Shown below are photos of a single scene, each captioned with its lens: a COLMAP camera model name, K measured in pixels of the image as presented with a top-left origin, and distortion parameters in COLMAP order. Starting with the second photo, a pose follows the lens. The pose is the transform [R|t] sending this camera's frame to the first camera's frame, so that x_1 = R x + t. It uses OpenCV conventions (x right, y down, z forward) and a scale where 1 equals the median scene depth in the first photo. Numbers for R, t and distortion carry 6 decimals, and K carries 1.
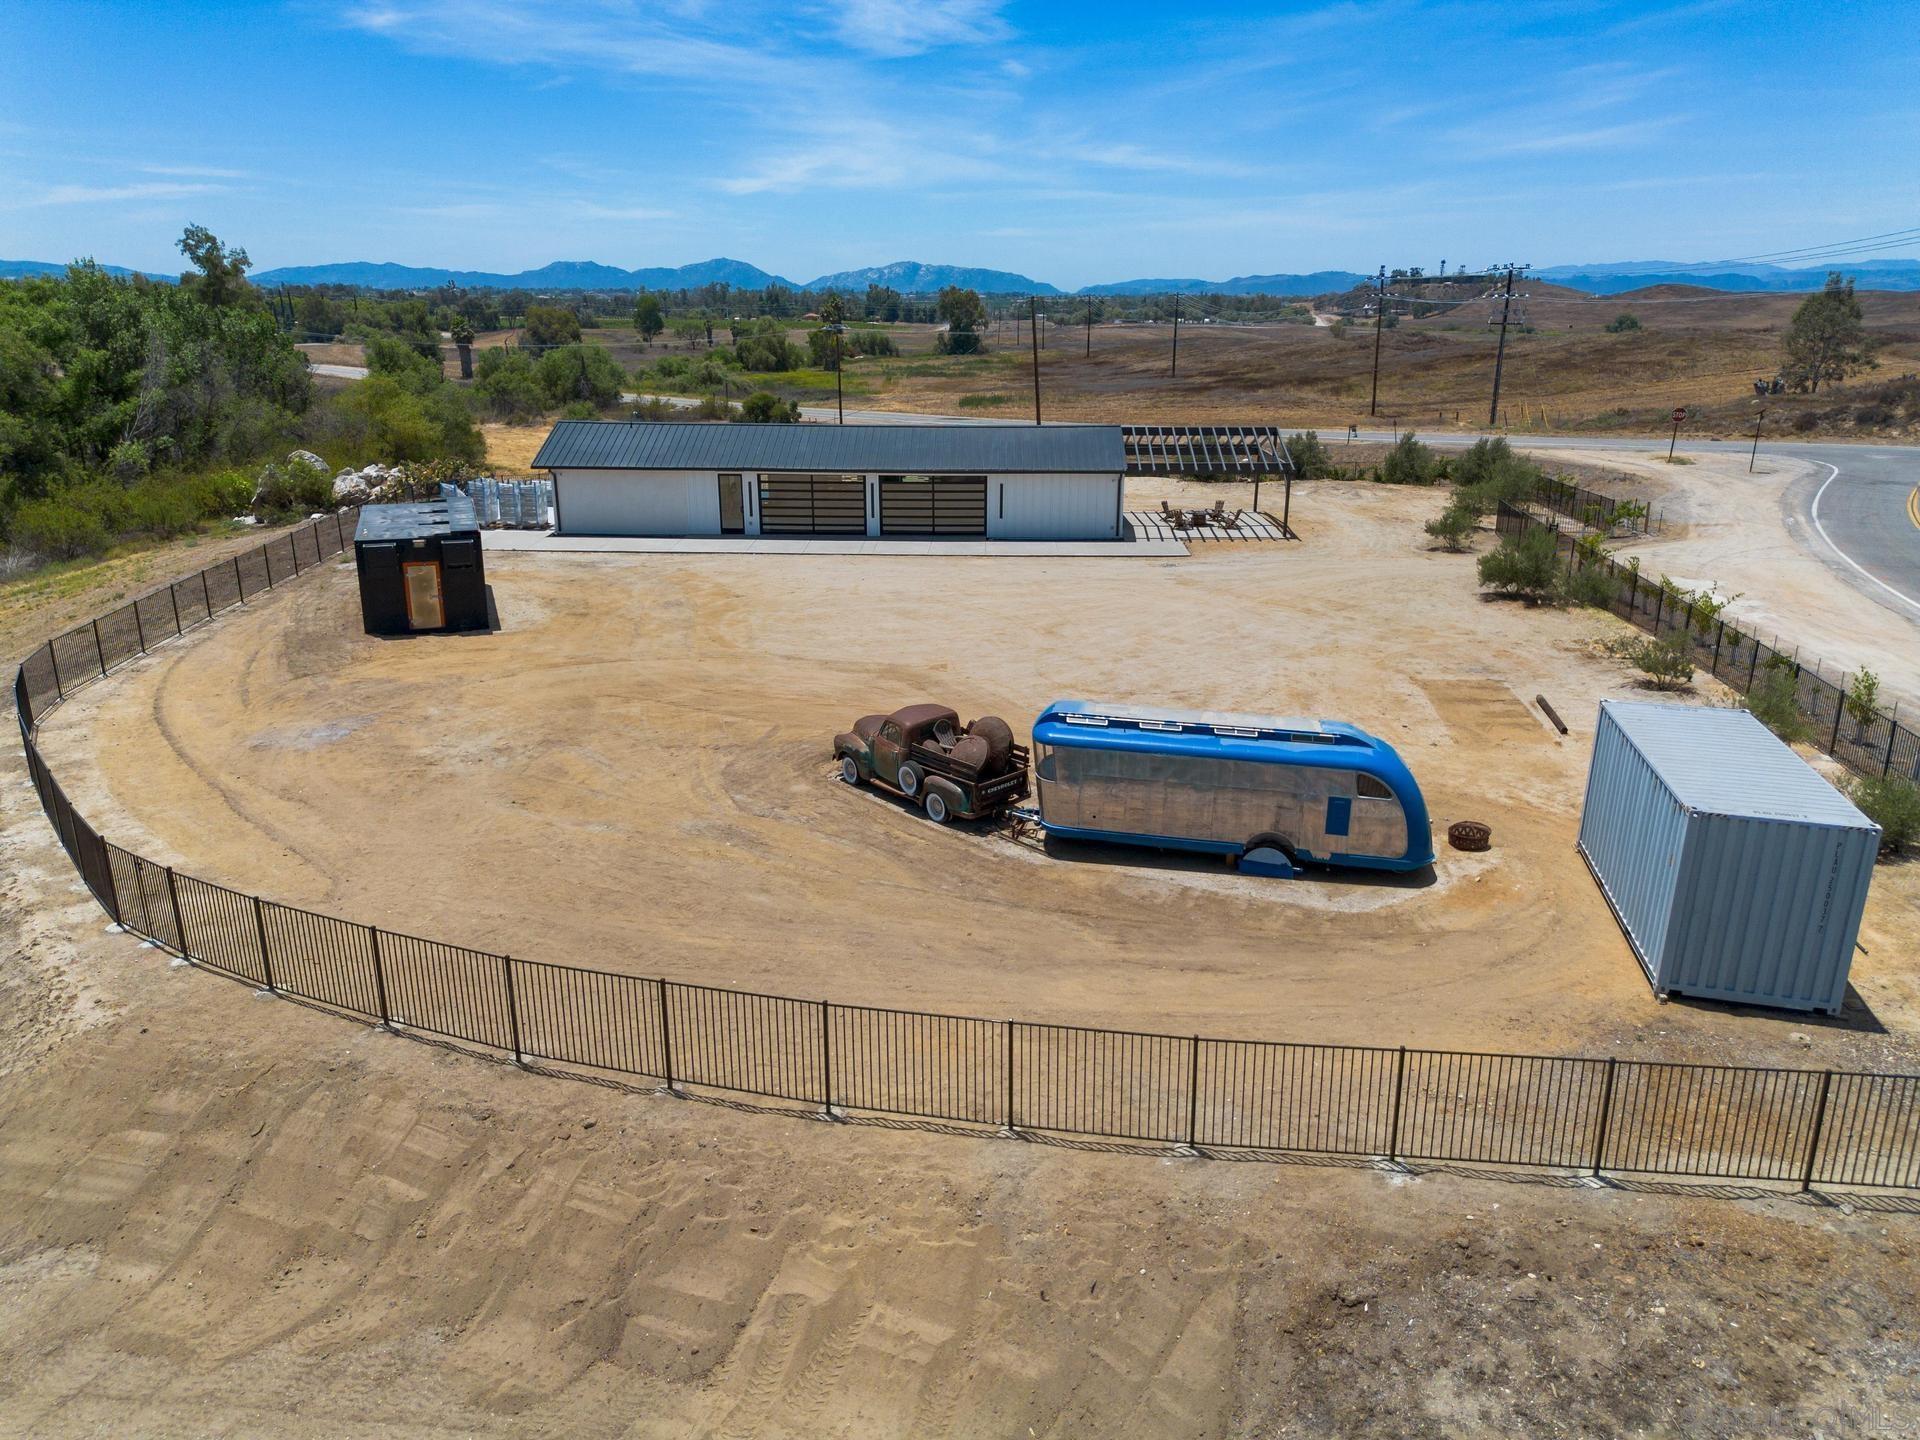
lens RADIAL K [[1350.8, 0, 960.0], [0, 1350.8, 720.0], [0, 0, 1]] dist [0.036706, -0.045322]
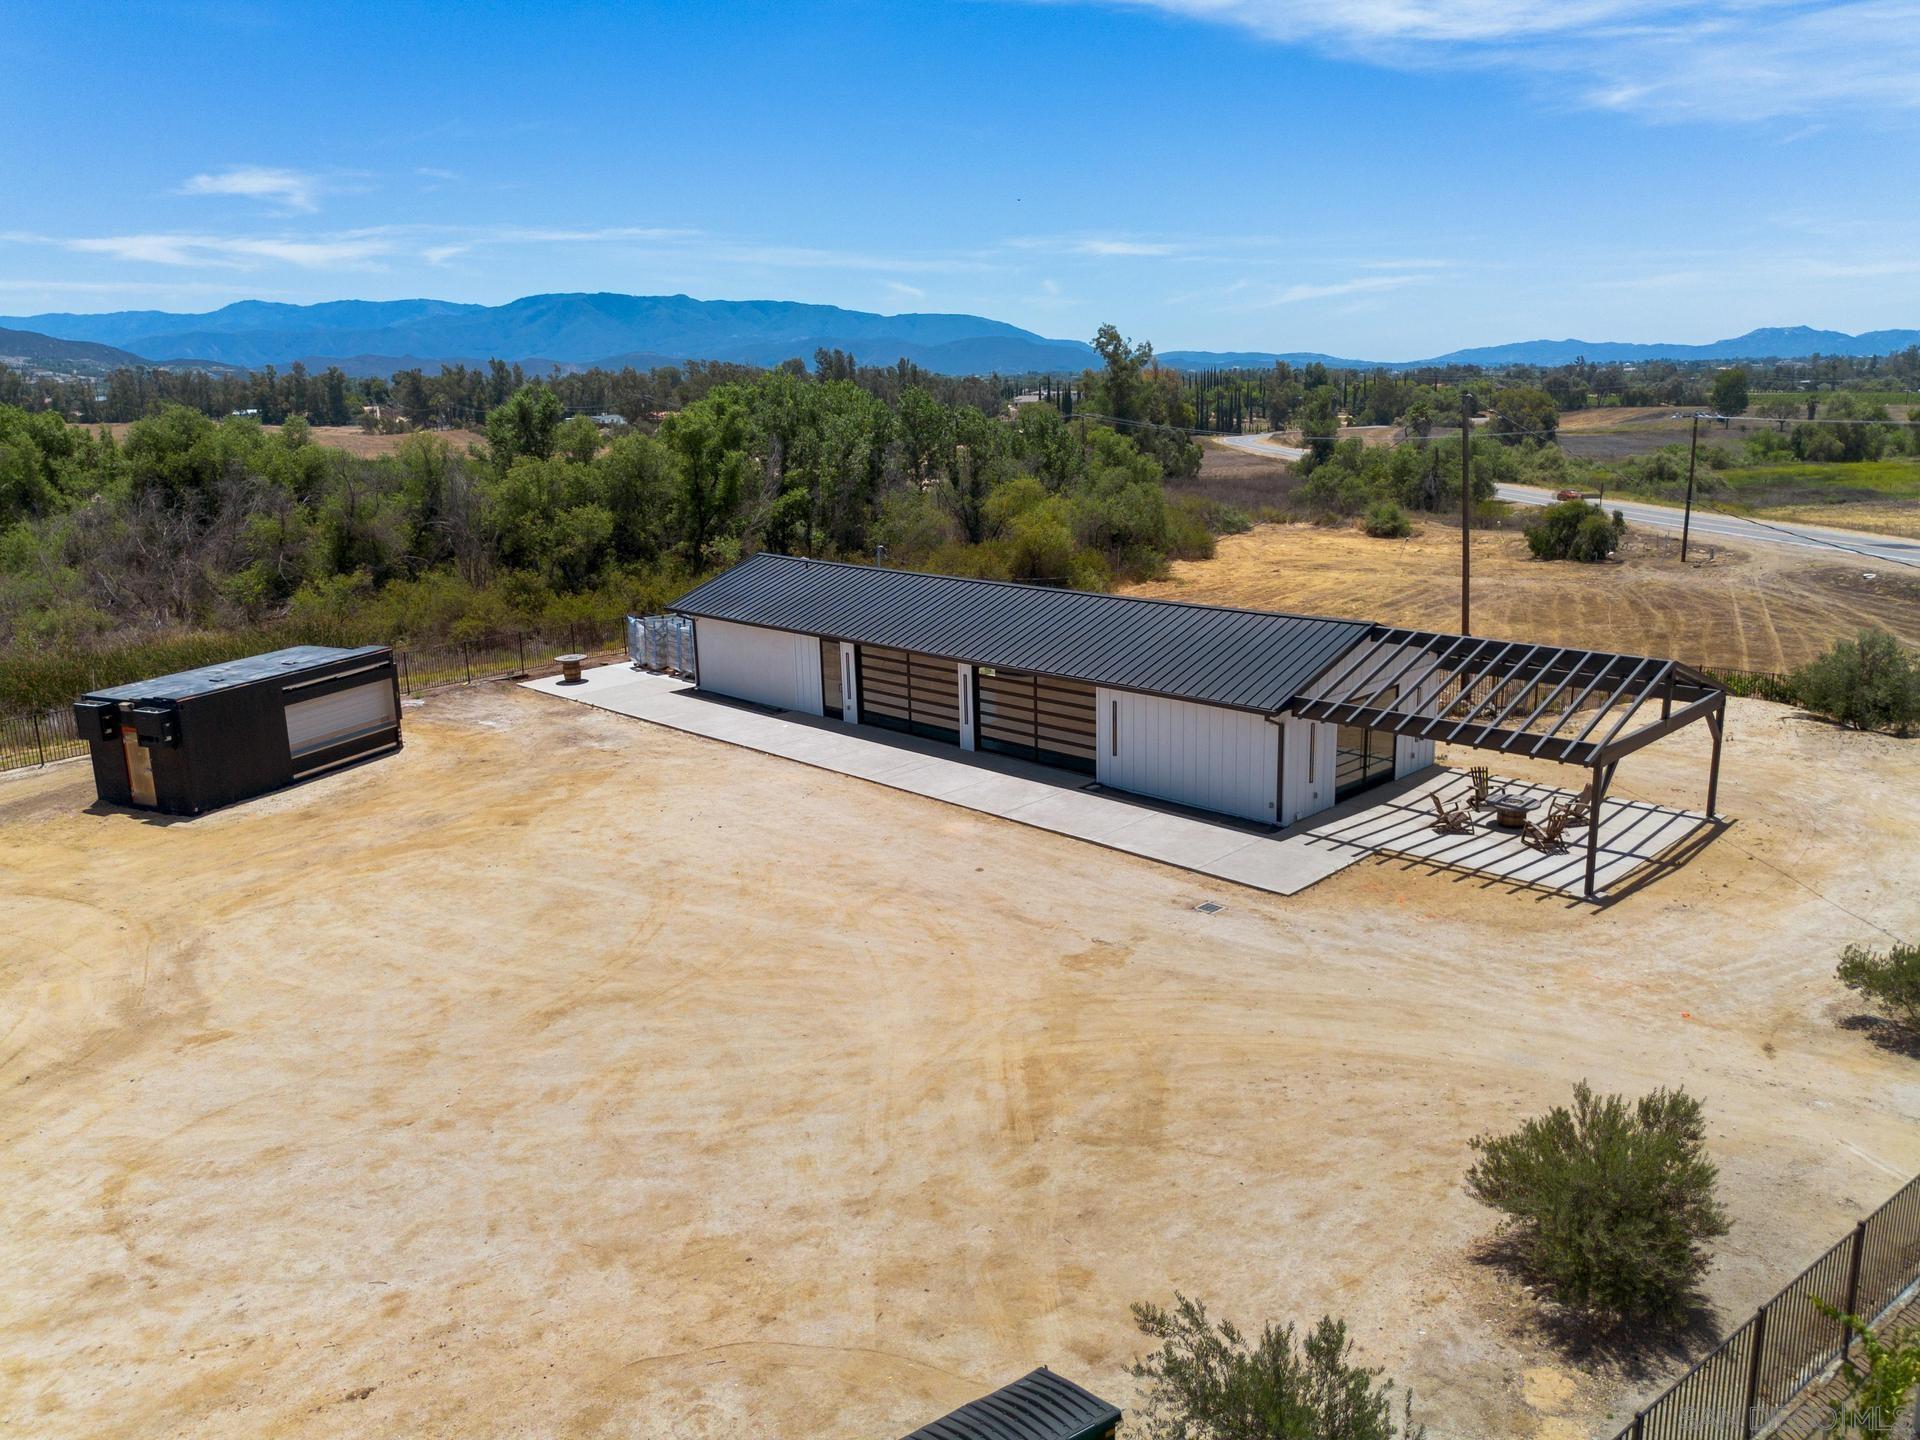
lens RADIAL K [[1388.1, 0, 962.5], [0, 1388.1, 720.9], [0, 0, 1]] dist [0.060443, -0.049664]
pose [[0.719754, 0.145297, -0.678854, 0.406111], [-0.185549, 0.982541, 0.013568, -0.160612], [0.668973, 0.116195, 0.734148, 0.485305]]
